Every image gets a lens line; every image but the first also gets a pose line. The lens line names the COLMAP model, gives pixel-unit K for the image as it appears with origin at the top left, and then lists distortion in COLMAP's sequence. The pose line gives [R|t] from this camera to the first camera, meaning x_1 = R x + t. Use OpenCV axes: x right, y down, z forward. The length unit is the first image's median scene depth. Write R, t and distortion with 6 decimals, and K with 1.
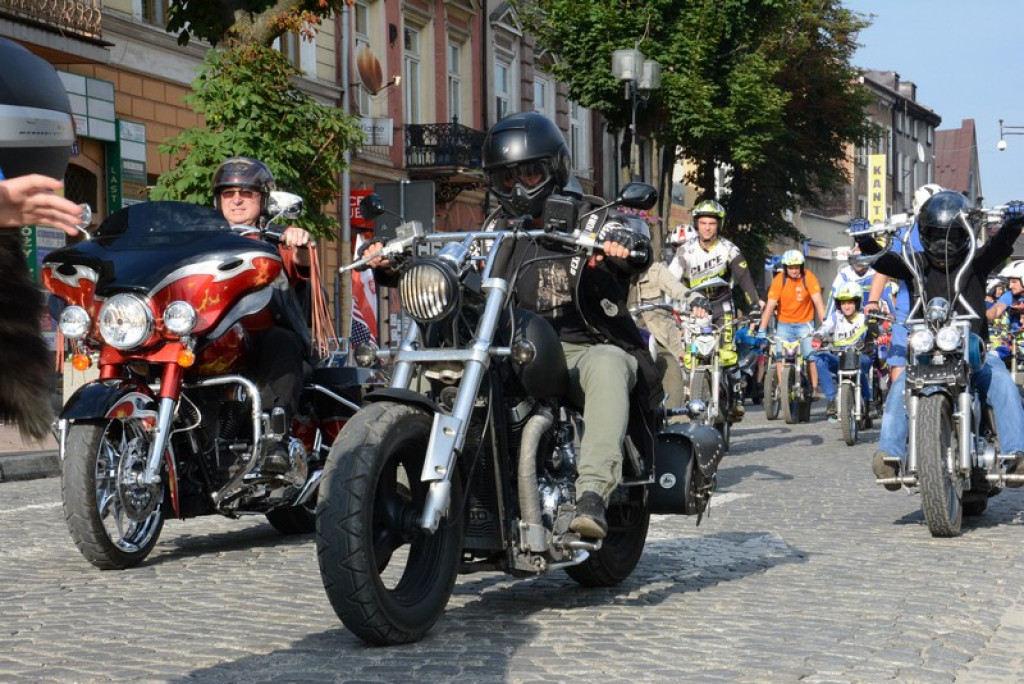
lens RADIAL K [[2412.6, 0, 515.3], [0, 2412.6, 359.5], [0, 0, 1]] dist [0.624329, 0.000000]
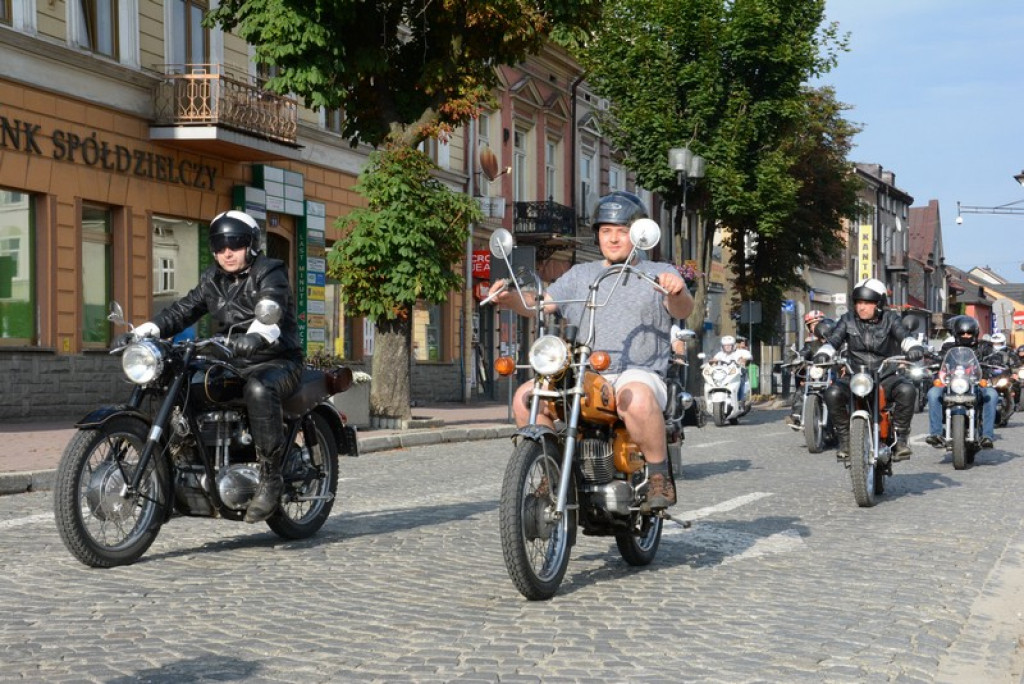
lens RADIAL K [[1784.4, 0, 514.0], [0, 1784.4, 348.4], [0, 0, 1]] dist [0.327862, 0.000000]
pose [[0.998972, 0.012946, -0.043435, -0.001388], [-0.013399, 0.999859, -0.010163, -0.006952], [0.043297, 0.010734, 0.999005, 0.010868]]
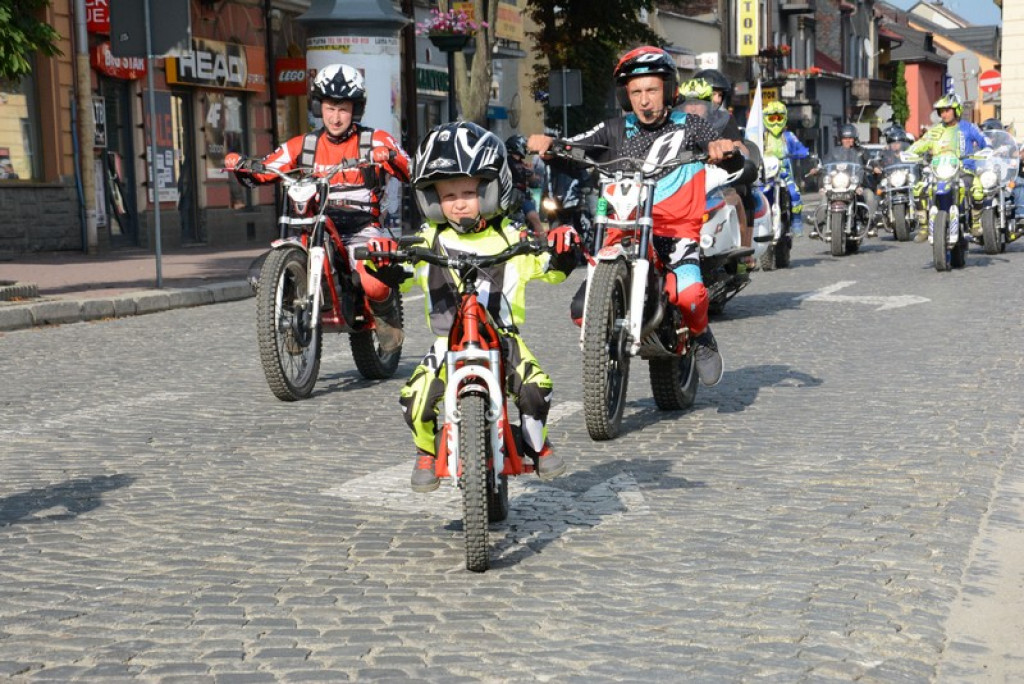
lens RADIAL K [[2788.2, 0, 502.8], [0, 2788.2, 405.9], [0, 0, 1]] dist [0.697080, 0.000000]
pose [[0.997986, -0.020160, 0.060145, 0.009335], [0.015337, 0.996709, 0.079594, -0.008318], [-0.061552, -0.078511, 0.995011, 0.082049]]
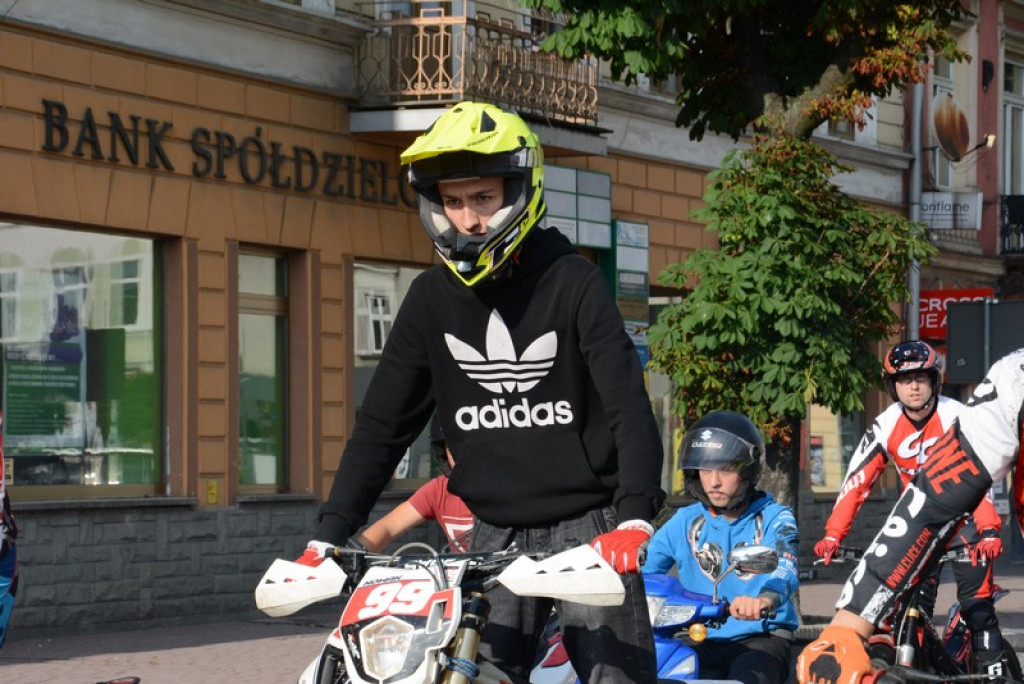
lens RADIAL K [[3337.4, 0, 517.4], [0, 3337.4, 350.8], [0, 0, 1]] dist [1.057117, 0.000000]
pose [[0.981323, 0.006442, -0.192260, 0.012536], [-0.010392, 0.999755, -0.019544, -0.037525], [0.192087, 0.021177, 0.981149, -0.041692]]
